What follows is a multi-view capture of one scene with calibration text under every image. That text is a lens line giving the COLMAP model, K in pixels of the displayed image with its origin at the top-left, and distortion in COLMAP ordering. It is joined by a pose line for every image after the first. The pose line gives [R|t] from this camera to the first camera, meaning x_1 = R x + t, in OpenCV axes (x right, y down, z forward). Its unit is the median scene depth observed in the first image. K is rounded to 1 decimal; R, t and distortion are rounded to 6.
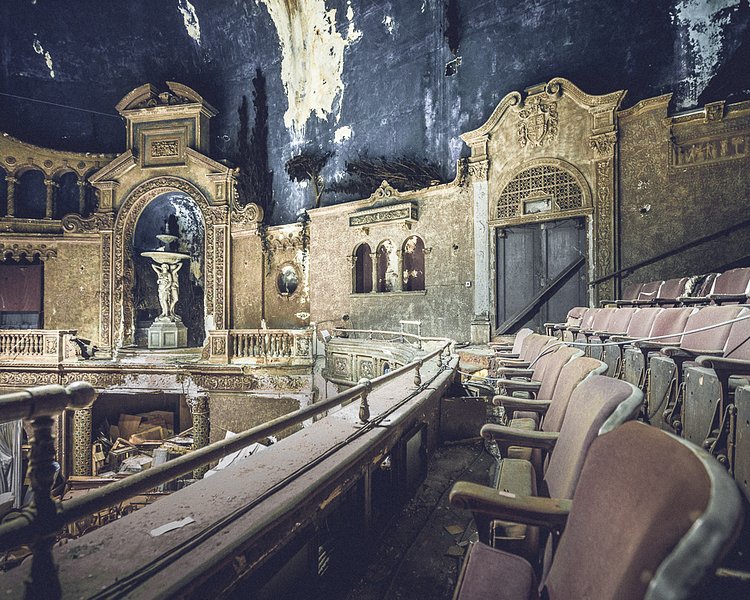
lens RADIAL K [[430.5, 0, 375.0], [0, 430.5, 300.0], [0, 0, 1]] dist [-0.002263, 0.000977]
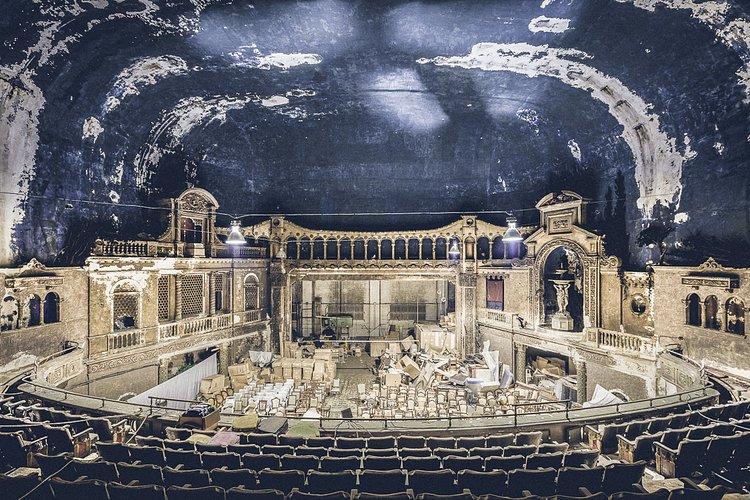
lens RADIAL K [[328.0, 0, 375.0], [0, 328.0, 250.0], [0, 0, 1]] dist [0.007187, -0.000836]
pose [[0.586402, -0.003803, -0.810011, 0.228807], [-0.002808, 0.999973, -0.006728, -0.241093], [0.810015, 0.006220, 0.586376, -0.567718]]
